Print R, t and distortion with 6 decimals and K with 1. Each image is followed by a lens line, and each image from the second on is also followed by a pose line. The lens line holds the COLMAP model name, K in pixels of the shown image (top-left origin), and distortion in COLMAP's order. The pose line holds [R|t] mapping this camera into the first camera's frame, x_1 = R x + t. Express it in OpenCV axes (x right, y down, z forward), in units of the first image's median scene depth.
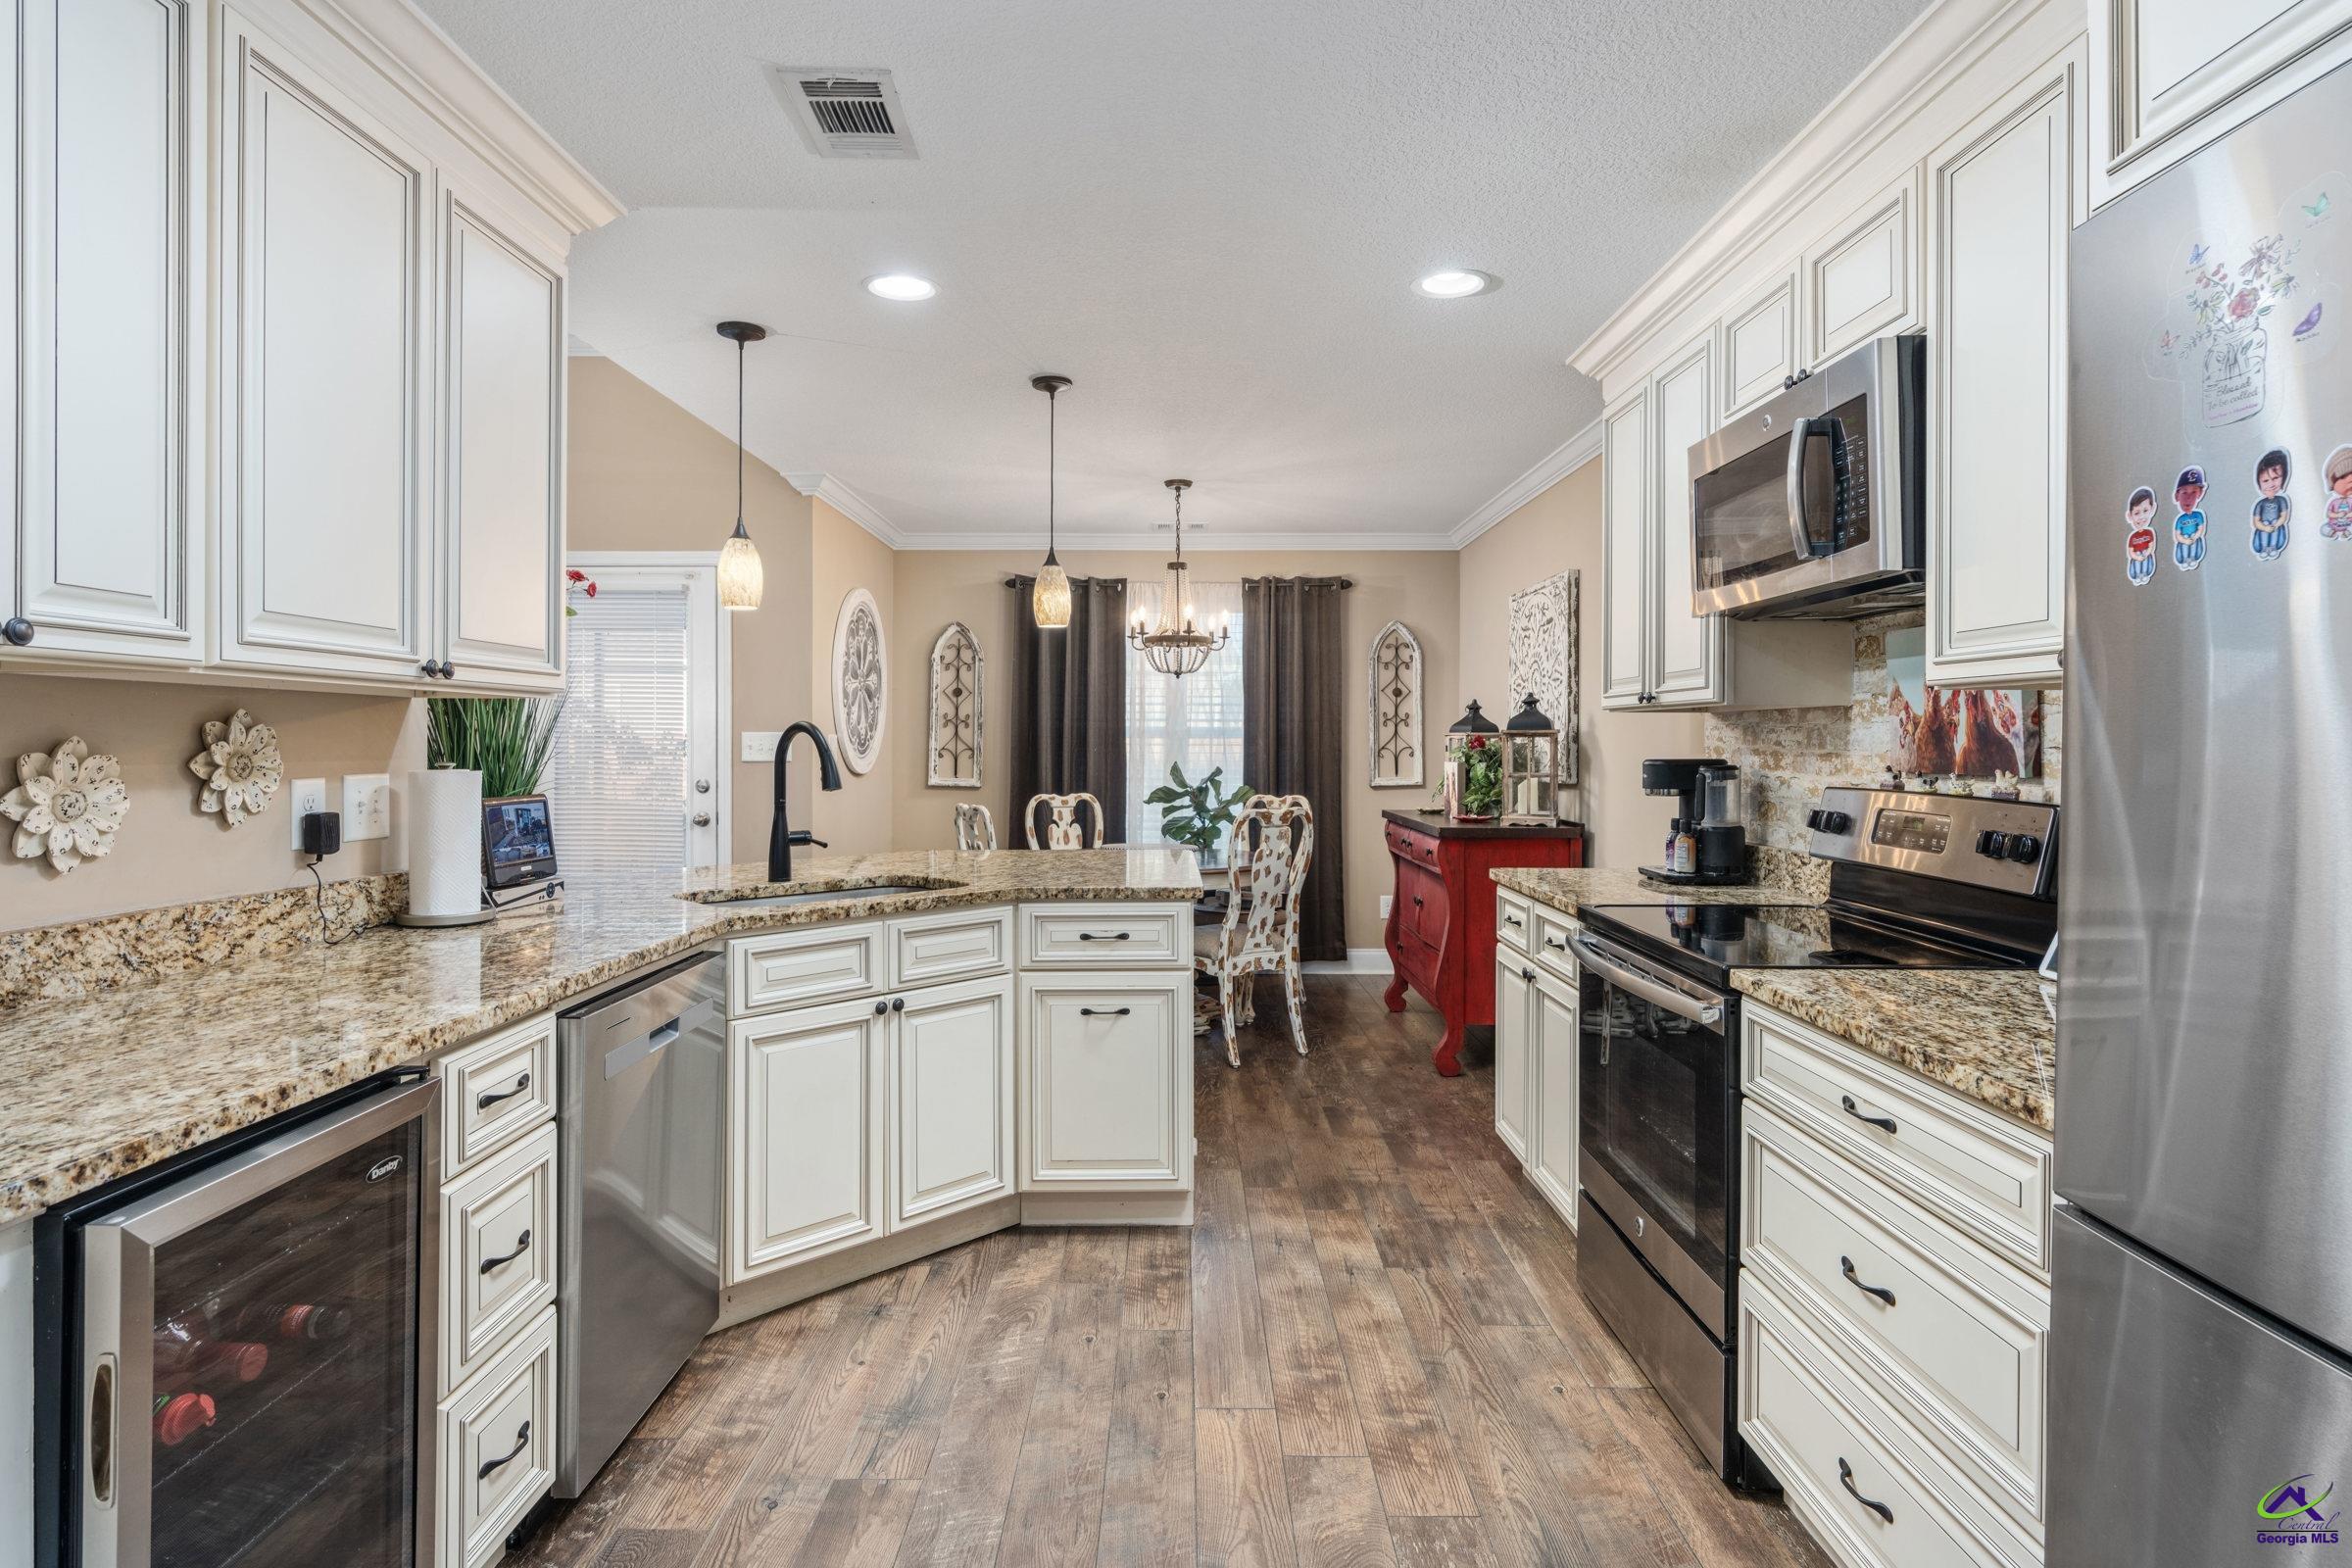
lens RADIAL K [[1198.7, 0, 1166.8], [0, 1198.7, 742.3], [0, 0, 1]] dist [0.001556, 0.000566]
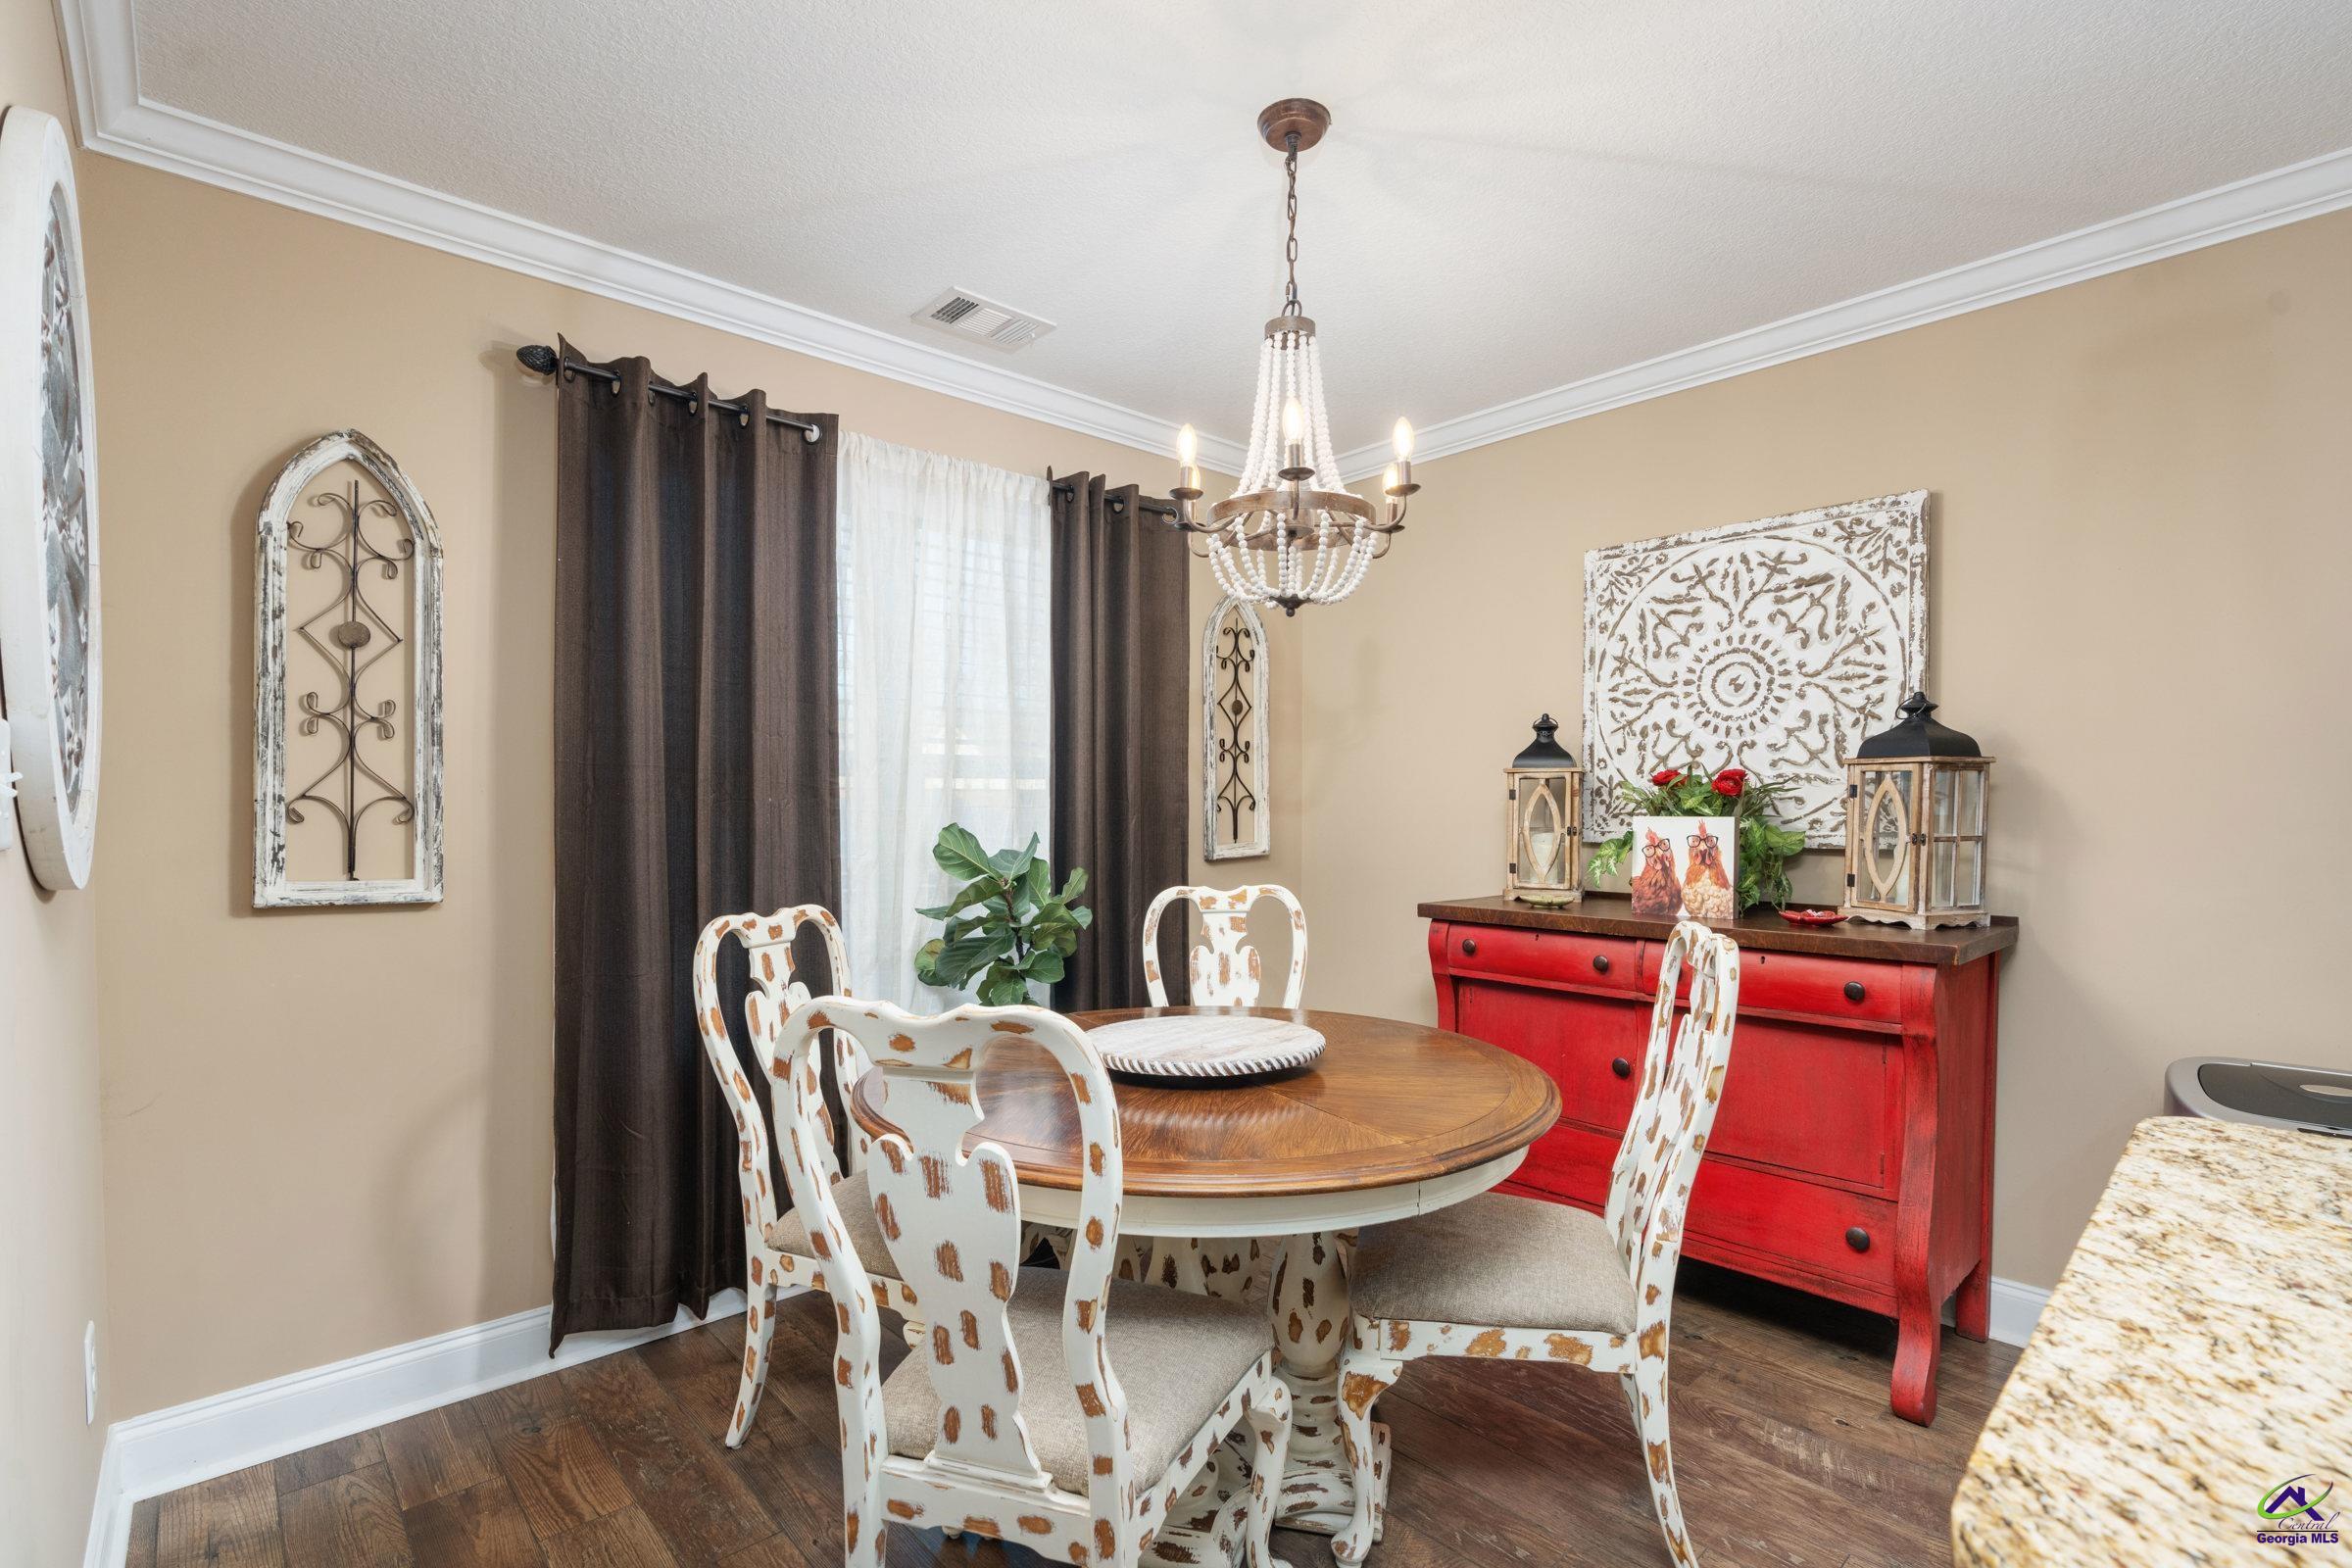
lens RADIAL K [[1076.2, 0, 1172.8], [0, 1076.2, 825.2], [0, 0, 1]] dist [-0.011072, 0.000008]
pose [[0.730937, -0.016007, 0.682257, -0.439852], [0.001840, 0.999767, 0.021486, 0.015330], [-0.682442, -0.014450, 0.730797, 1.256193]]
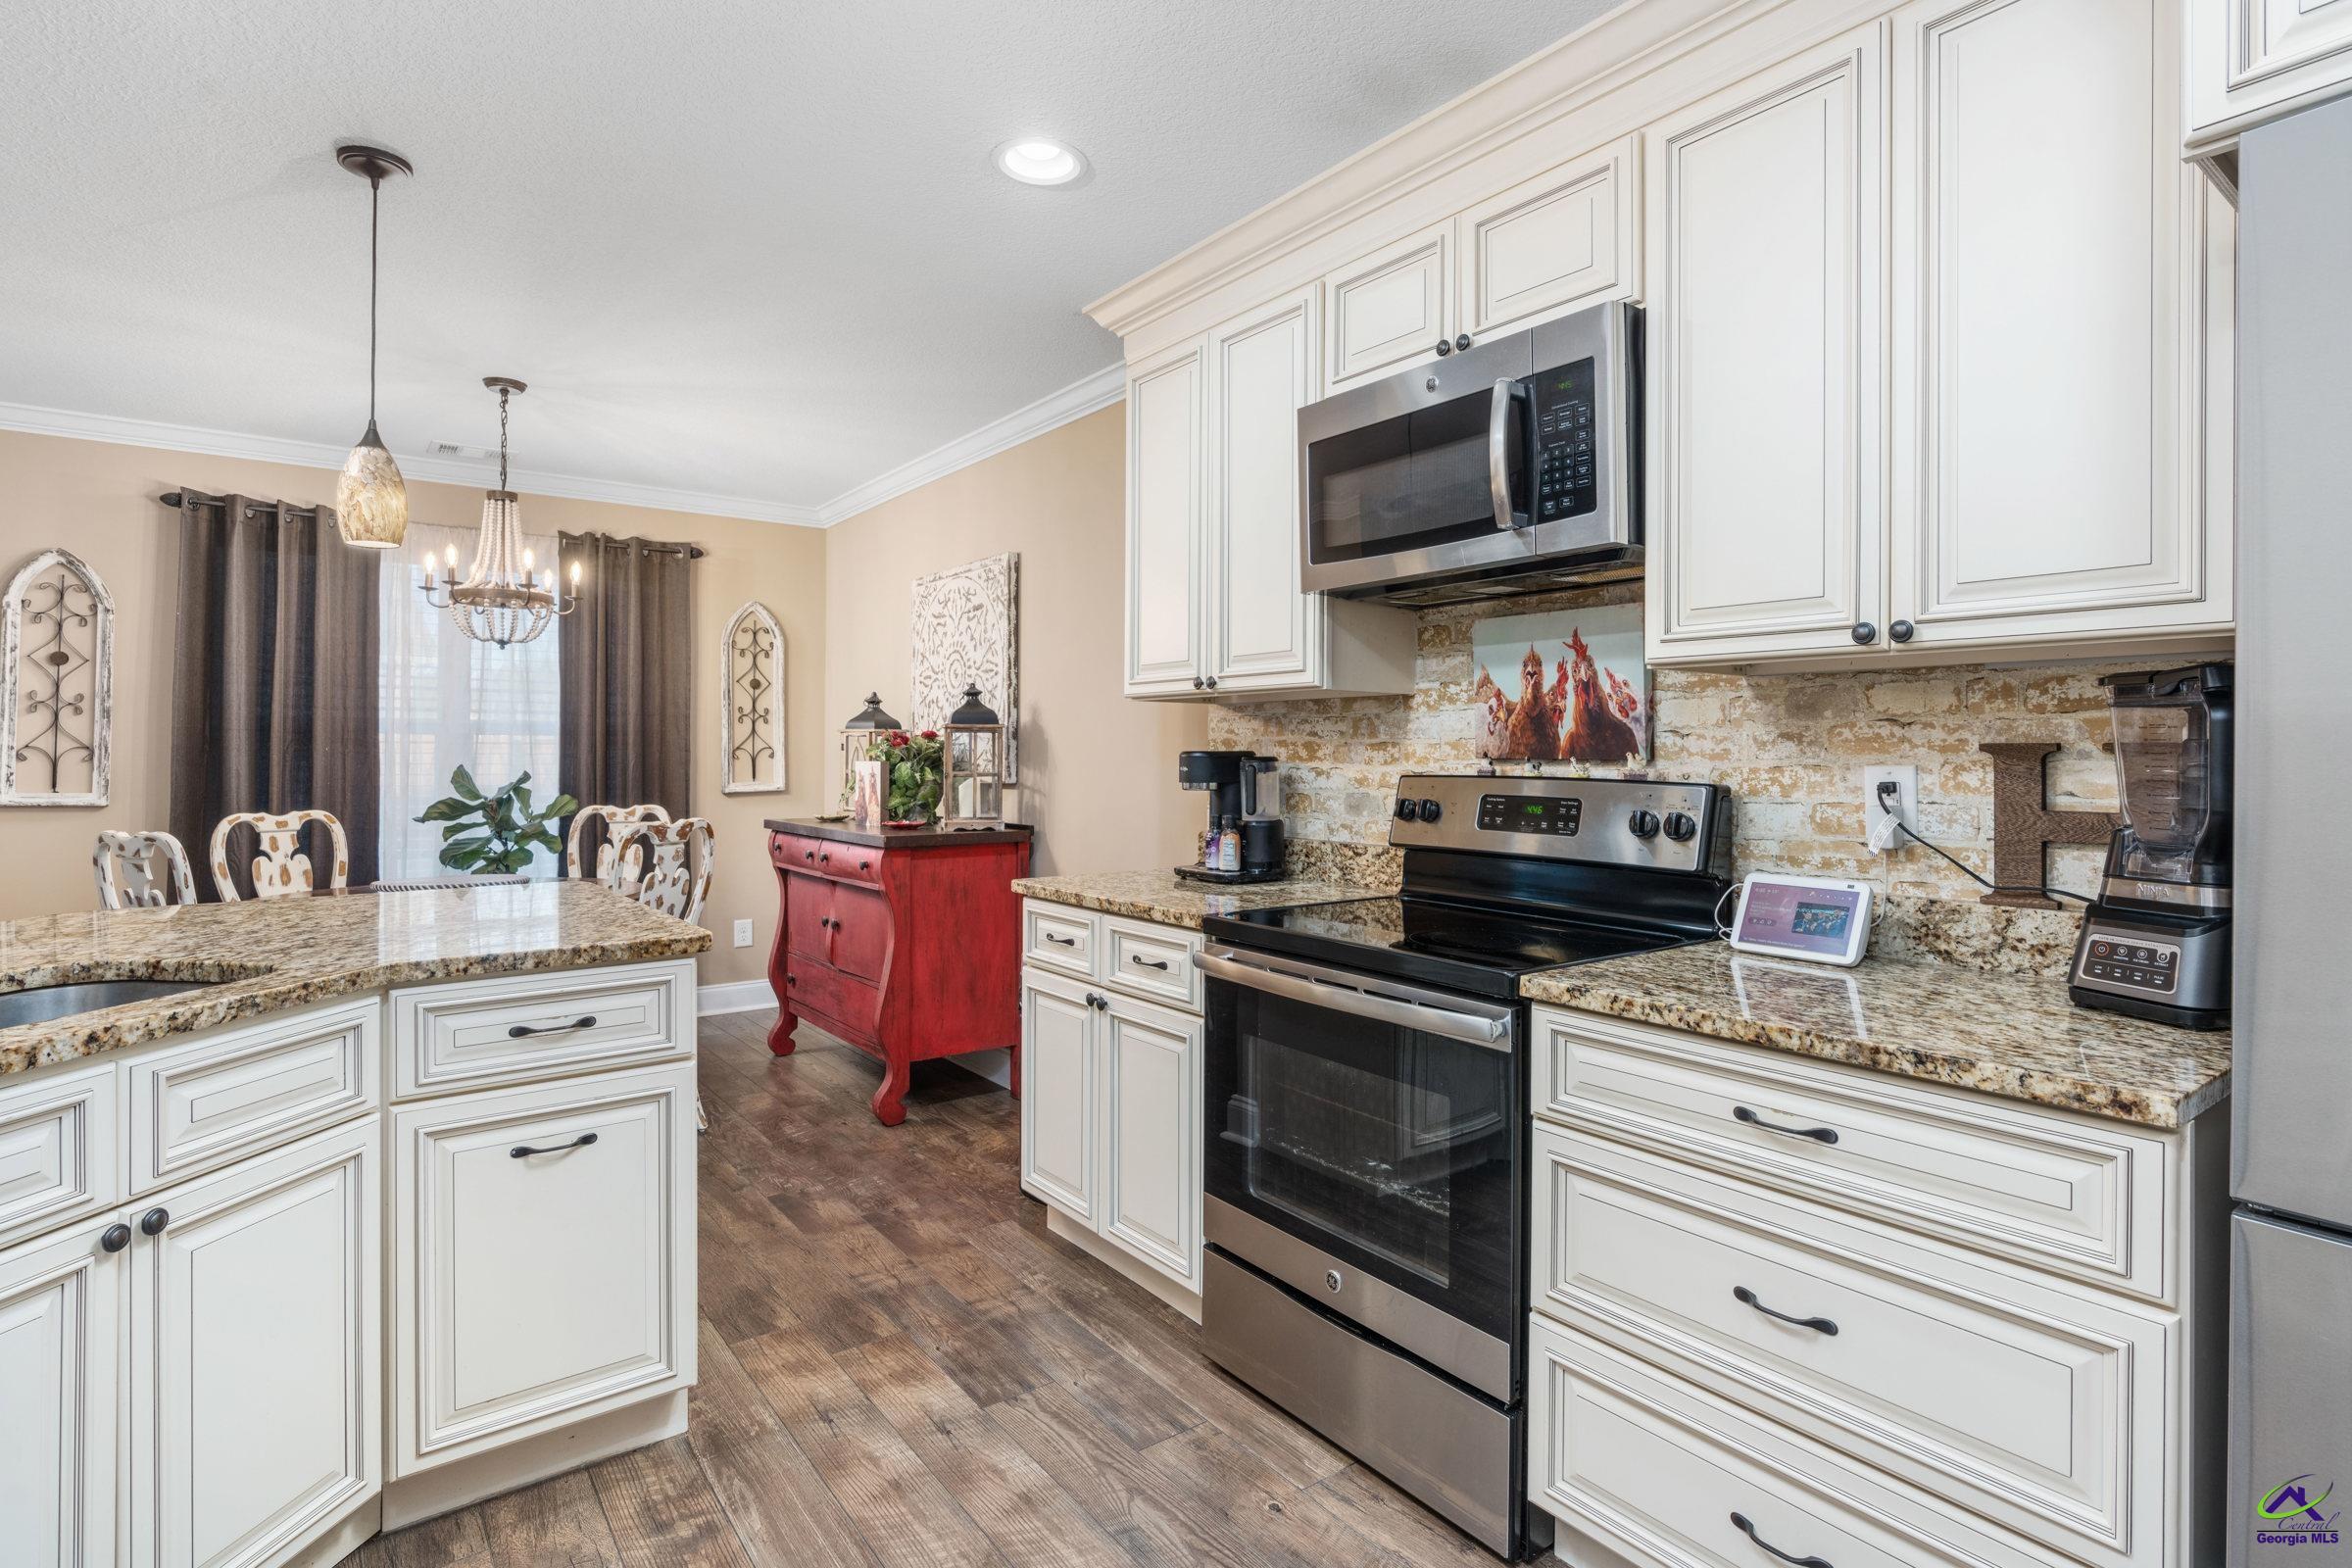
lens RADIAL K [[1165.2, 0, 1176.0], [0, 1165.2, 747.7], [0, 0, 1]] dist [-0.004347, 0.000352]
pose [[0.794716, 0.004190, 0.606967, -0.157356], [-0.001423, 0.999986, -0.005039, 0.016772], [-0.606979, 0.003141, 0.794711, 0.299707]]
